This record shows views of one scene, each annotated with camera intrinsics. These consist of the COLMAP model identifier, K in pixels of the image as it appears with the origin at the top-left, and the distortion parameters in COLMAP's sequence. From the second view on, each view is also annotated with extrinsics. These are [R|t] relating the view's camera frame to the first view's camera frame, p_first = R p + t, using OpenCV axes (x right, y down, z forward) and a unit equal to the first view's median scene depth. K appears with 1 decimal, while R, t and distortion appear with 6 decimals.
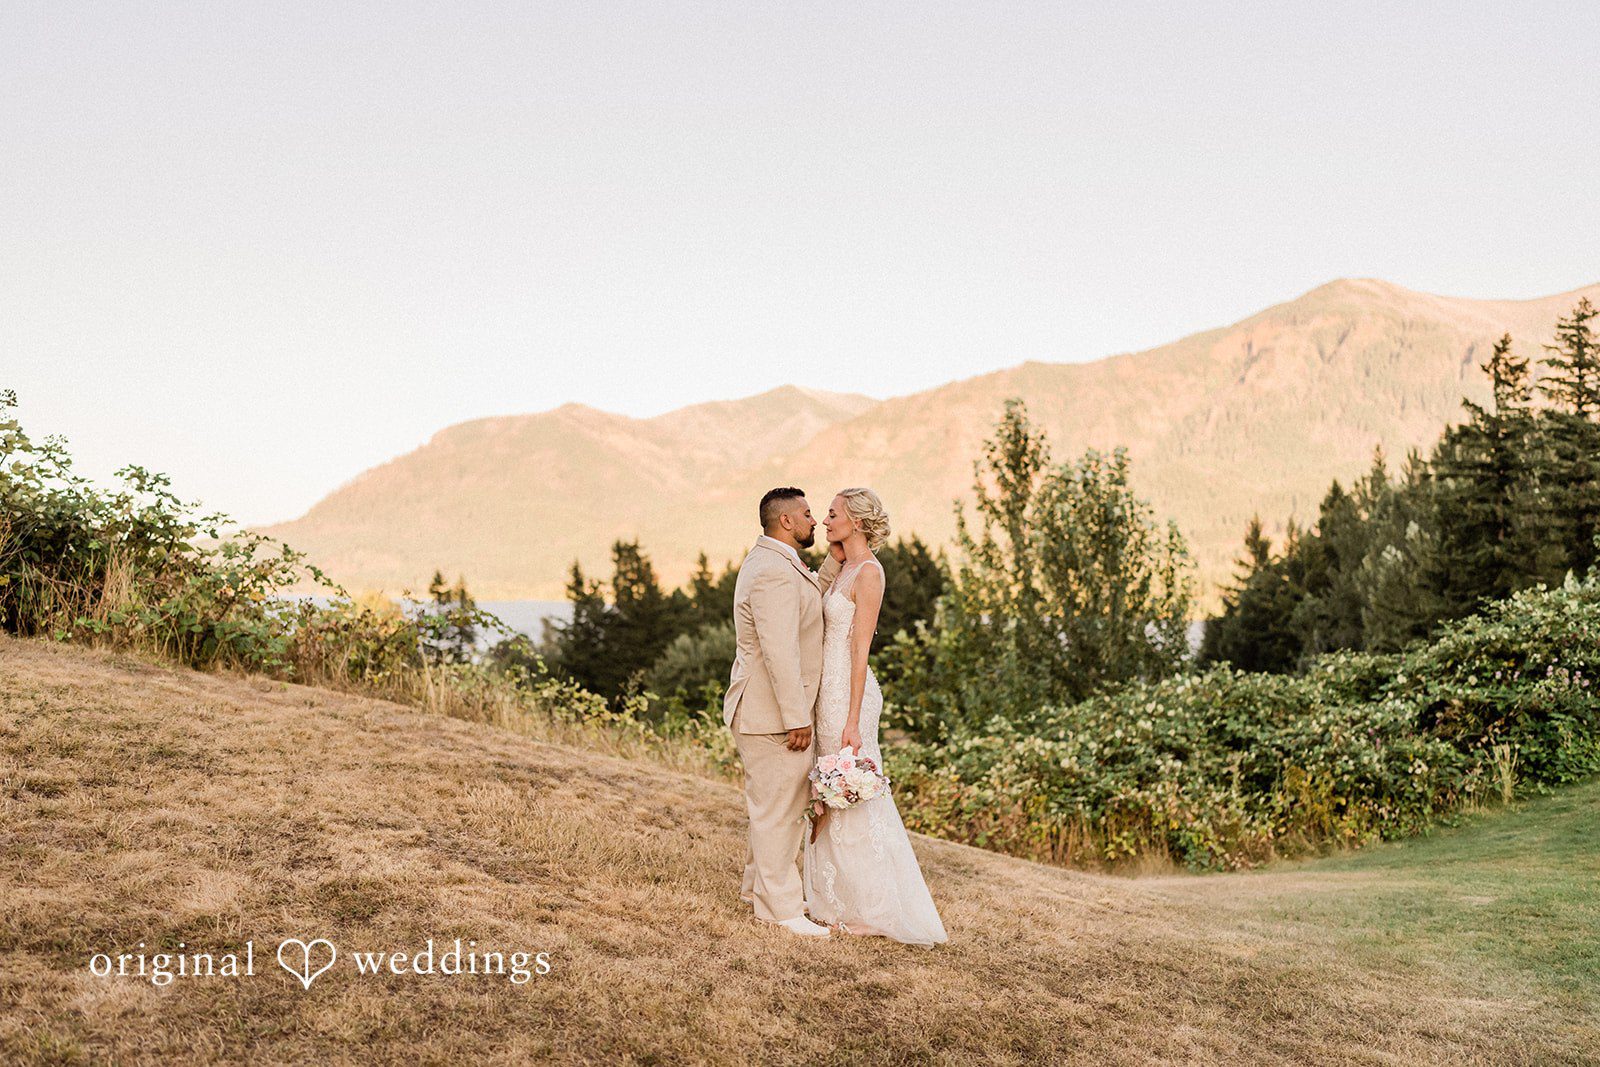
lens RADIAL K [[1501.3, 0, 800.0], [0, 1501.3, 533.5], [0, 0, 1]] dist [-0.007027, 0.006449]
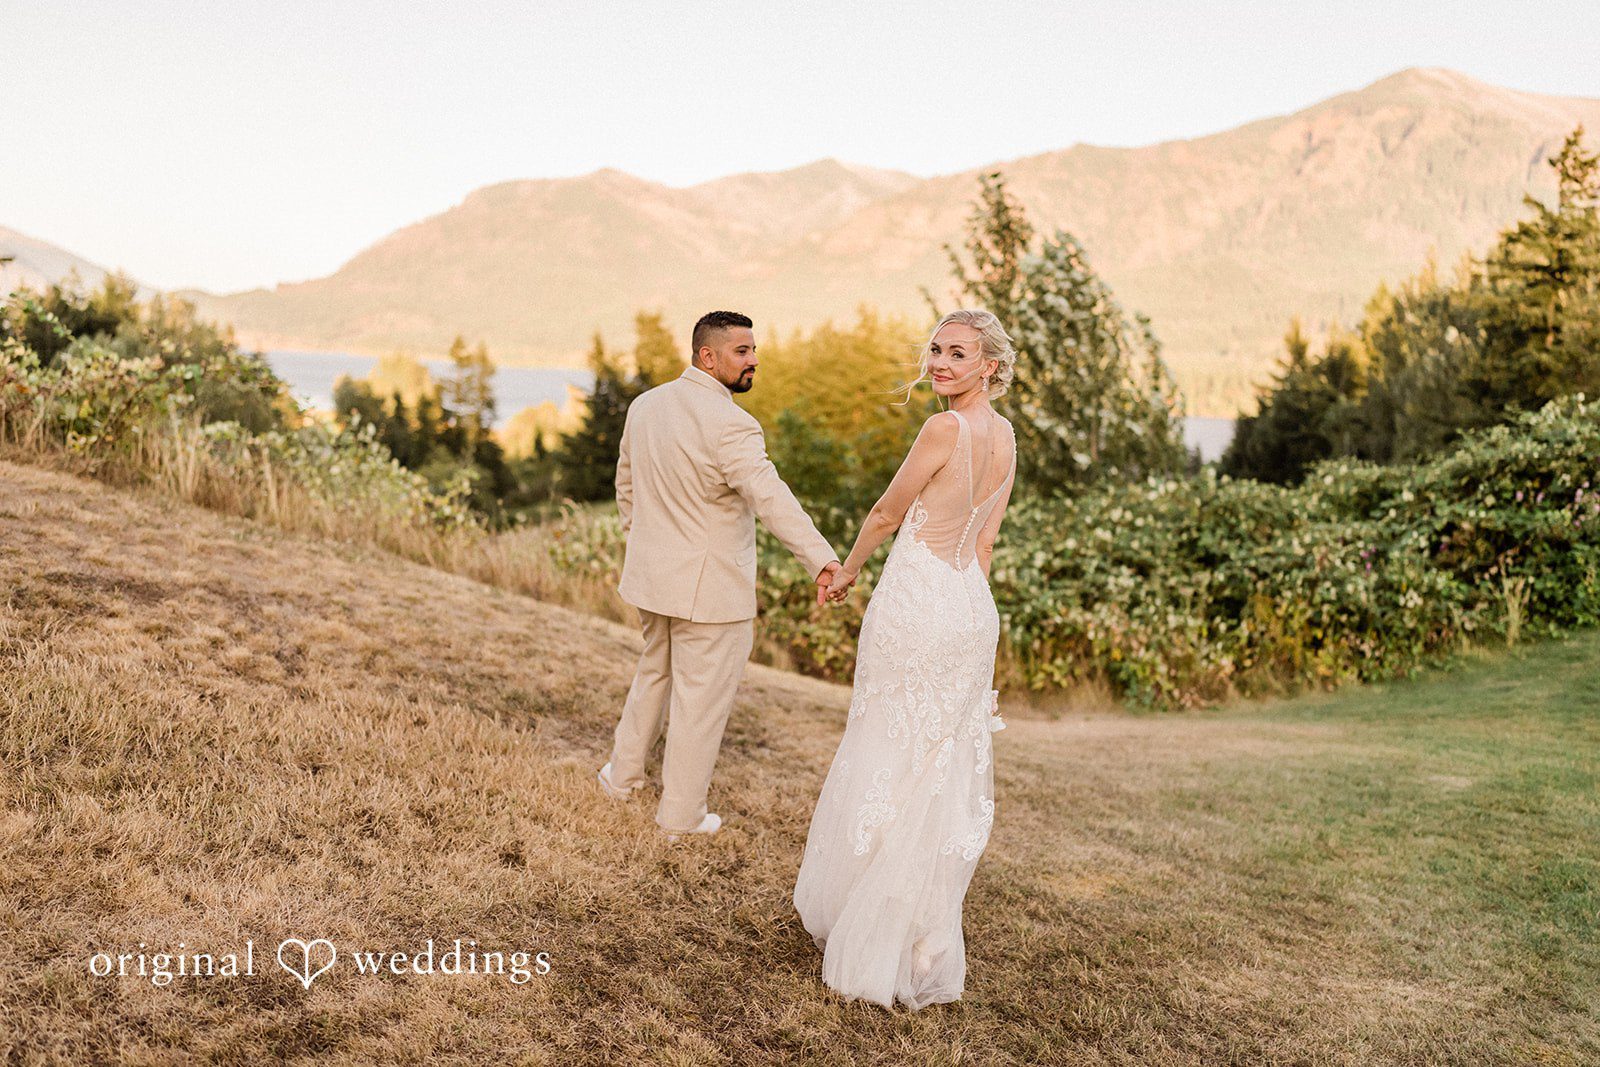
lens RADIAL K [[1501.3, 0, 800.0], [0, 1501.3, 533.5], [0, 0, 1]] dist [-0.007027, 0.006449]
pose [[0.998800, 0.045556, -0.018001, 0.069588], [-0.042444, 0.988343, 0.146210, 0.006899], [0.024452, -0.145271, 0.989090, 0.134635]]
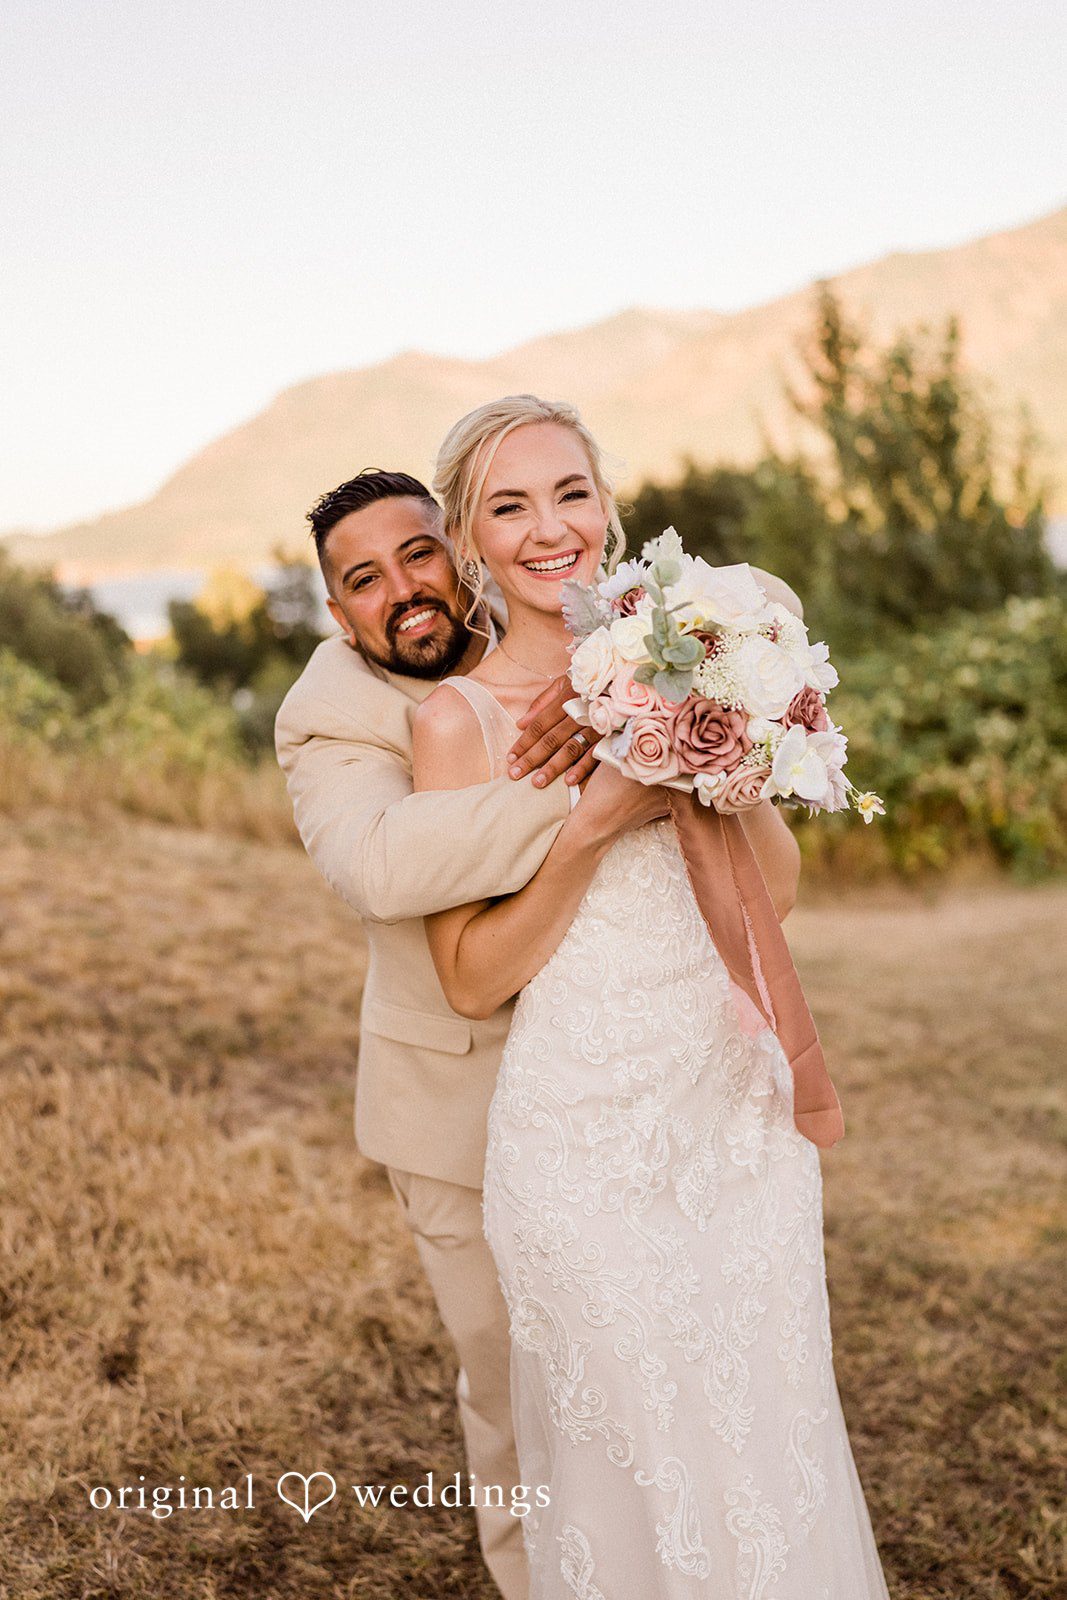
lens RADIAL K [[1522.2, 0, 527.9], [0, 1522.2, 779.7], [0, 0, 1]] dist [-0.005013, 0.010432]
pose [[0.992084, -0.074472, -0.101111, 0.084254], [0.093100, 0.976528, 0.194228, 0.008588], [0.084274, -0.202104, 0.975731, 0.221938]]
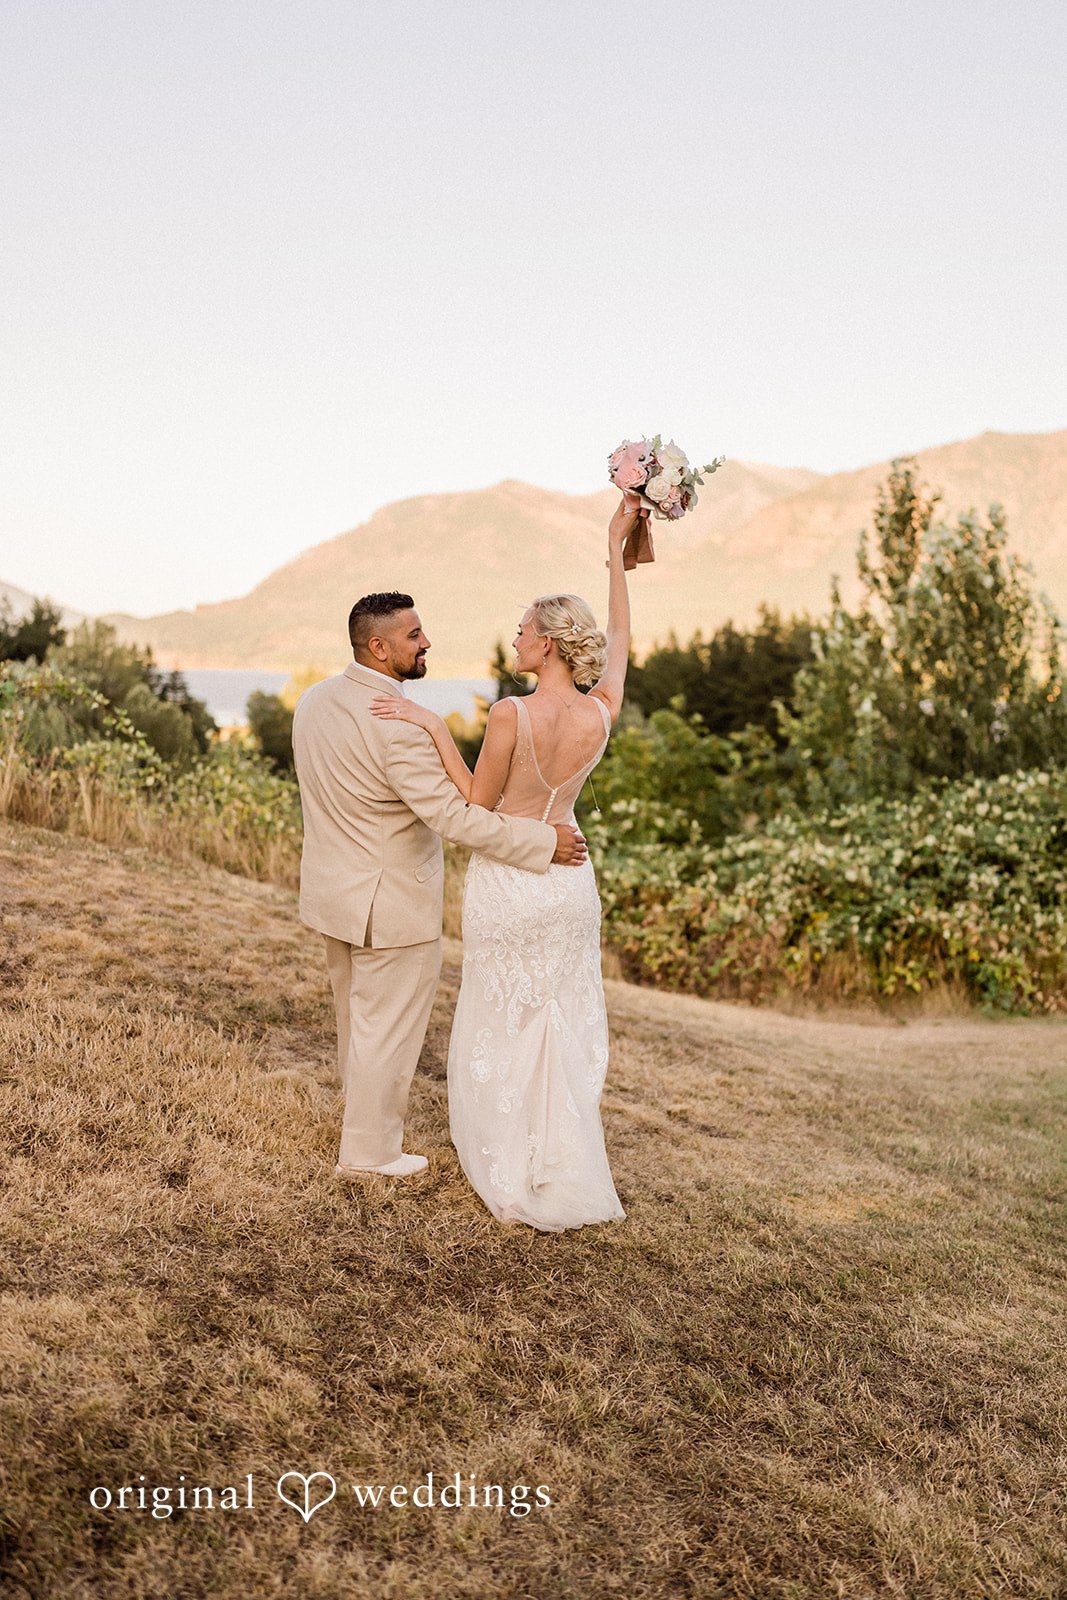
lens RADIAL K [[1501.3, 0, 533.5], [0, 1501.3, 800.0], [0, 0, 1]] dist [-0.007027, 0.006449]
pose [[0.990548, 0.023029, -0.135217, 0.104358], [-0.006146, 0.992266, 0.123976, 0.009441], [0.137026, -0.121973, 0.983029, 0.152811]]
